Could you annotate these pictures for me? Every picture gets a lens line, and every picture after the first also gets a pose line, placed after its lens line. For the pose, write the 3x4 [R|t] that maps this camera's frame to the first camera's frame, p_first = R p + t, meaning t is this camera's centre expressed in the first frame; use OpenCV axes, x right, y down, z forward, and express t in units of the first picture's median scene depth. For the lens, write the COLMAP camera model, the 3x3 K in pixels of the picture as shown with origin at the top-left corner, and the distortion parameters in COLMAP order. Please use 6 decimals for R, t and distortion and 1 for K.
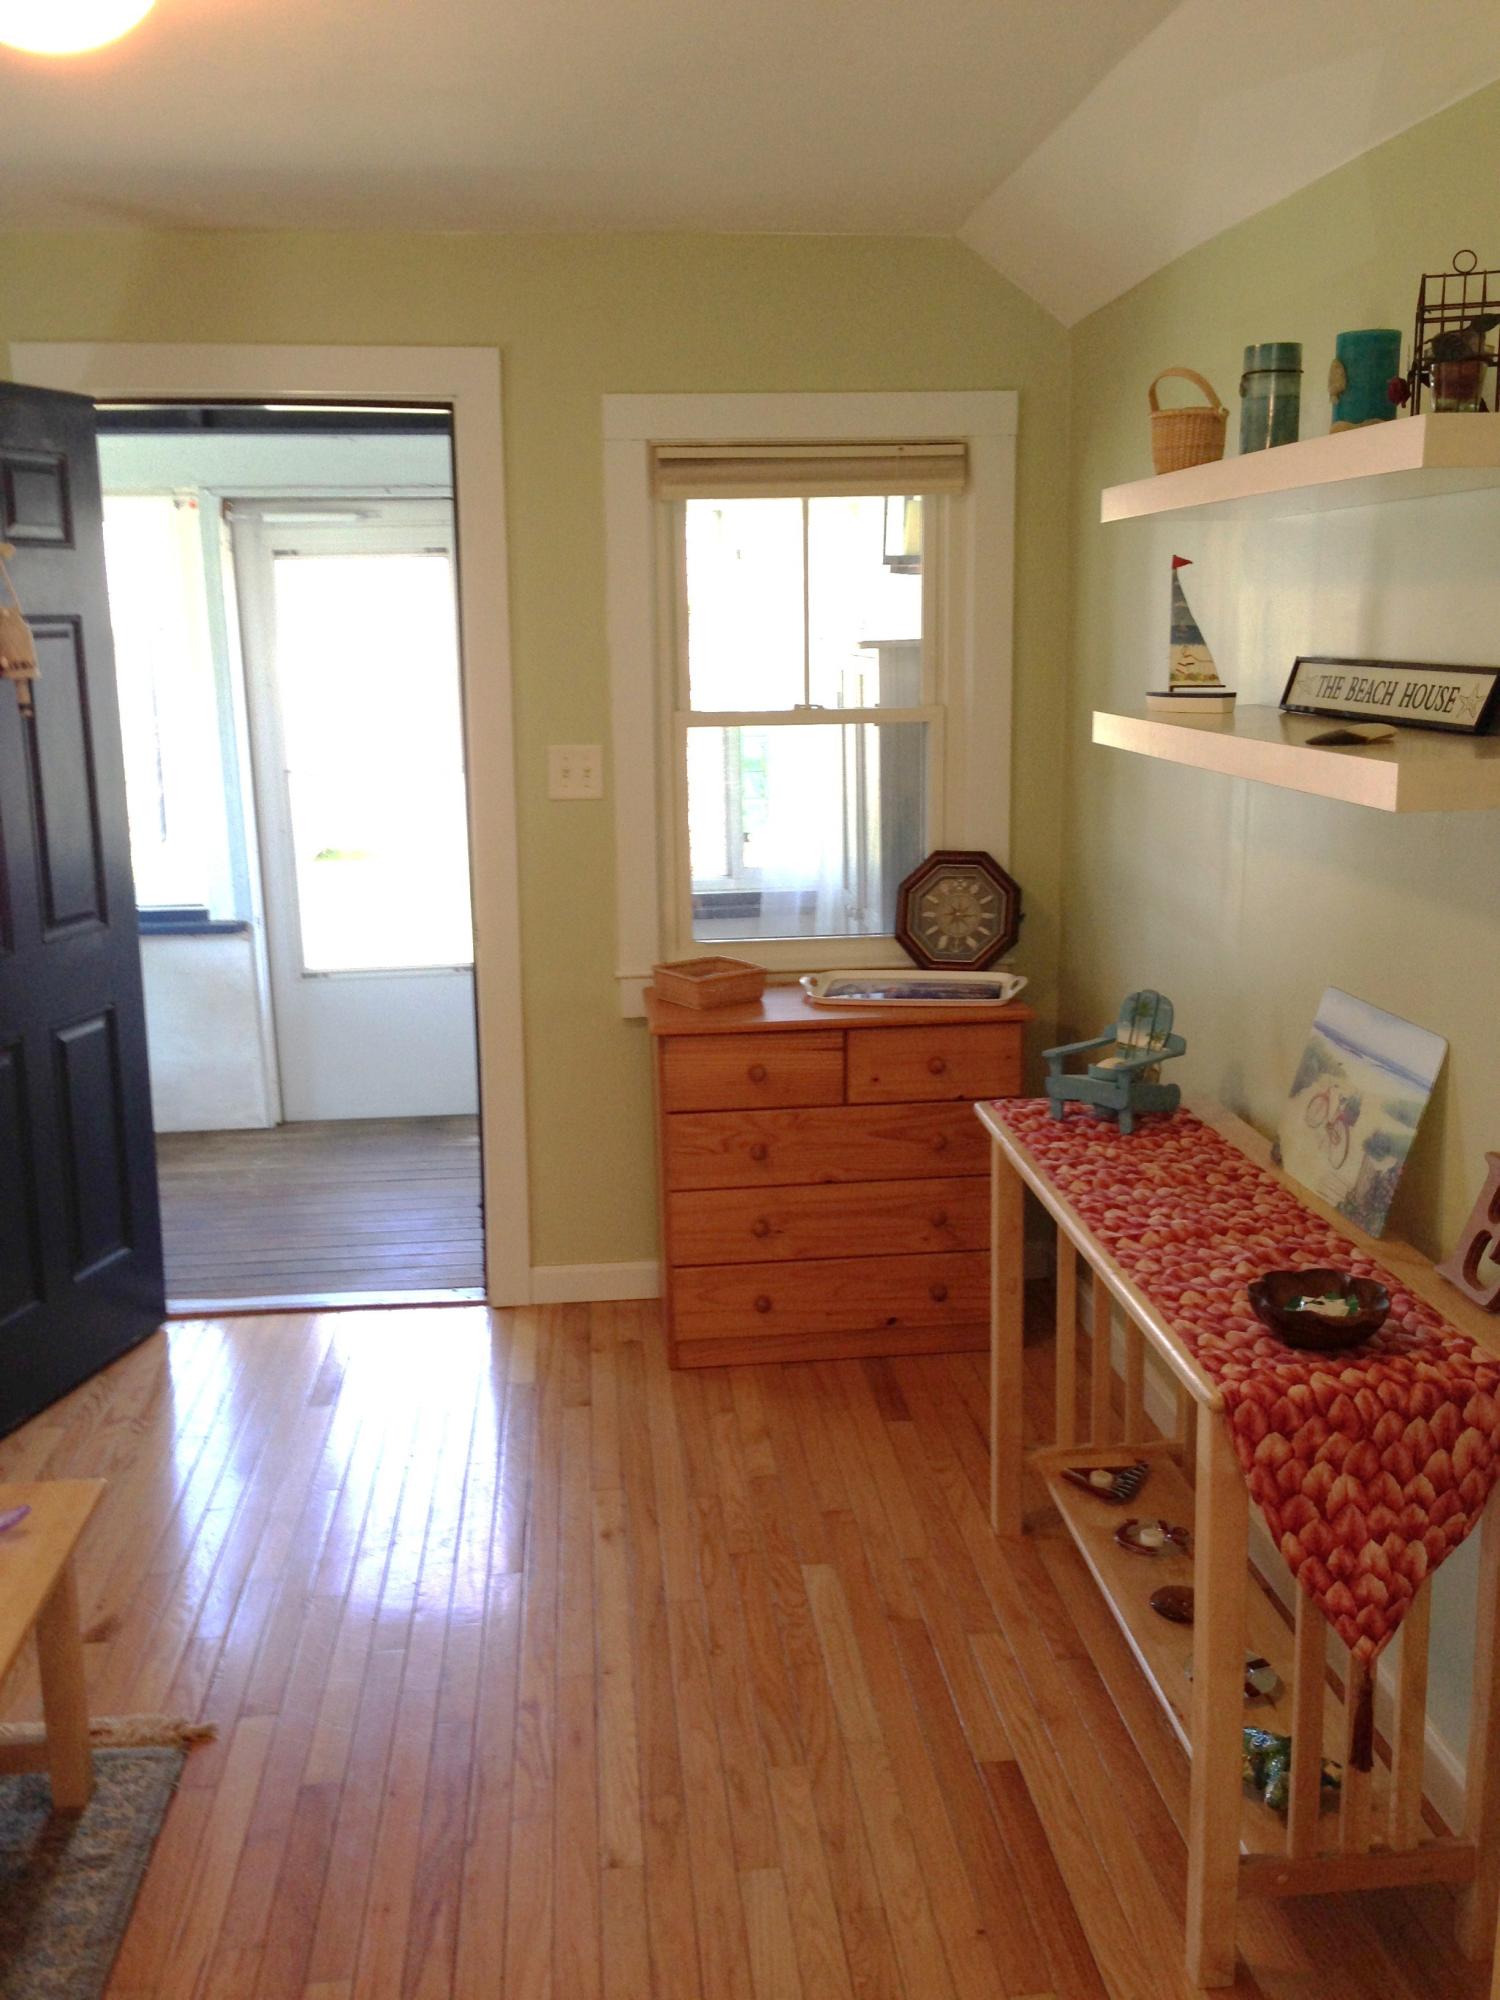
lens RADIAL K [[1845.6, 0, 746.4], [0, 1845.6, 1013.4], [0, 0, 1]] dist [0.062292, 0.000000]
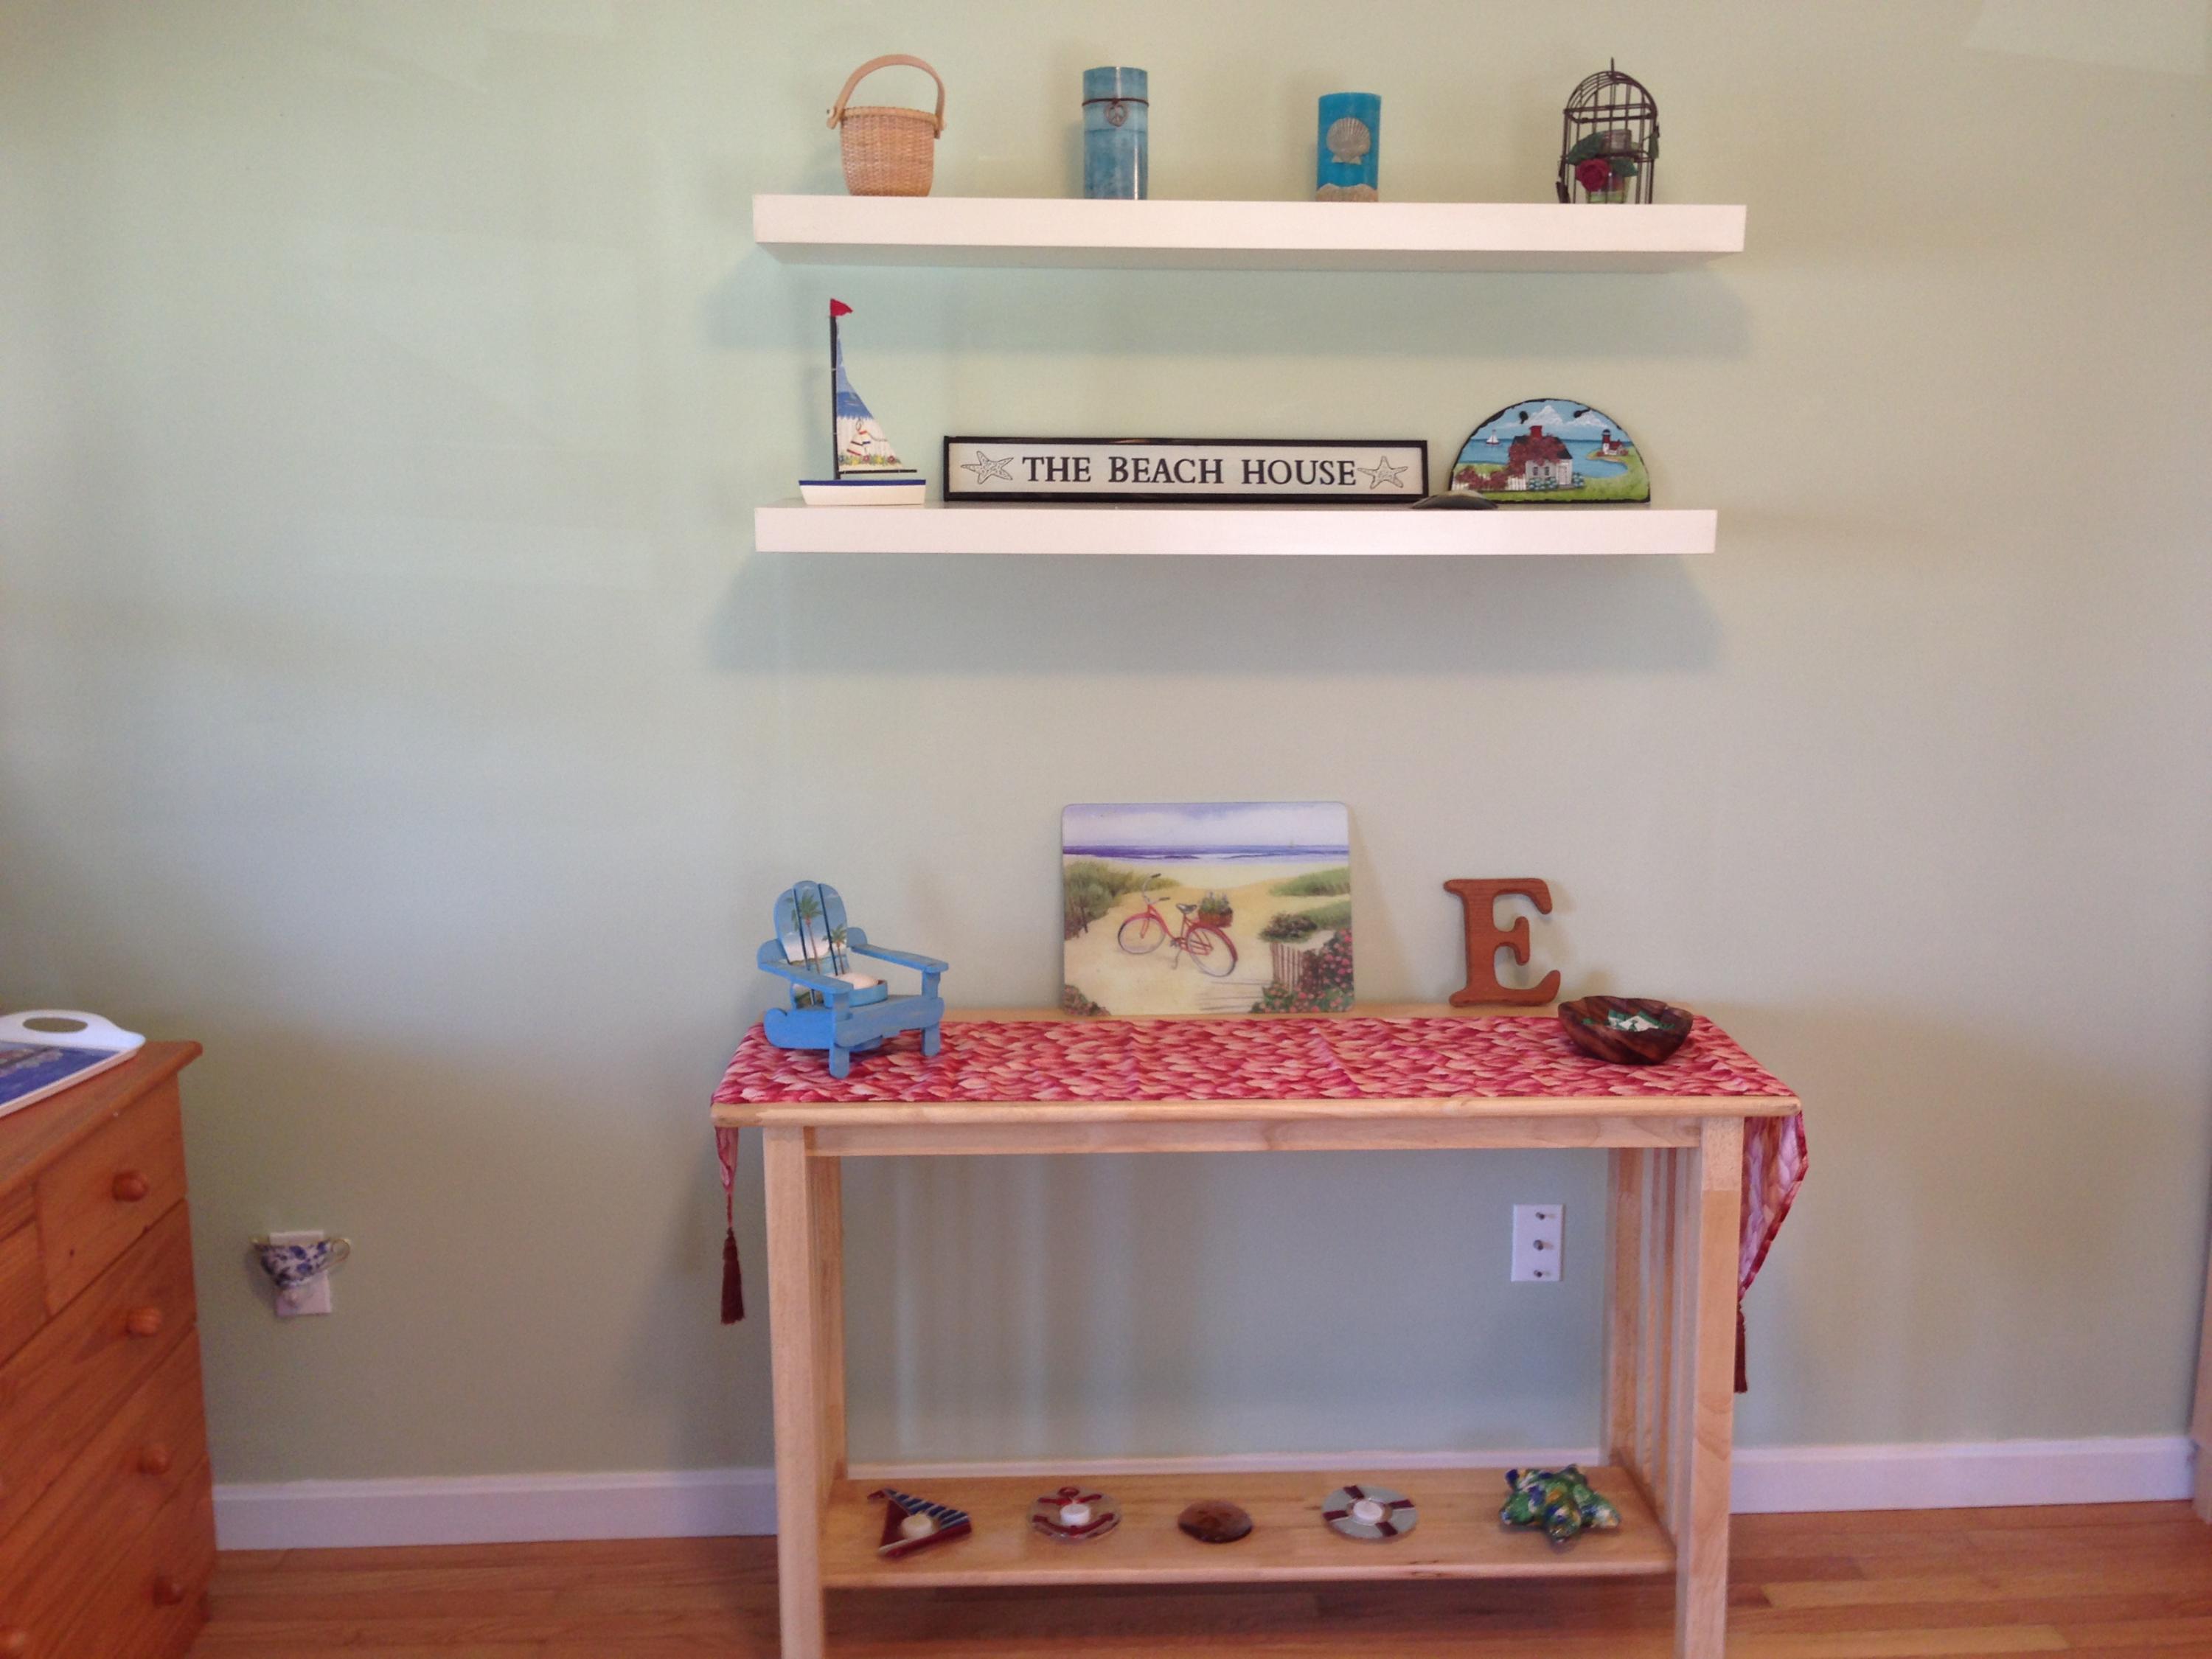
lens RADIAL K [[2041.2, 0, 1098.1], [0, 2041.2, 834.1], [0, 0, 1]] dist [0.062292, 0.000000]
pose [[0.031925, -0.163109, 0.986091, -0.577725], [0.204841, 0.966720, 0.153273, -0.131124], [-0.978274, 0.197099, 0.064274, 0.818310]]
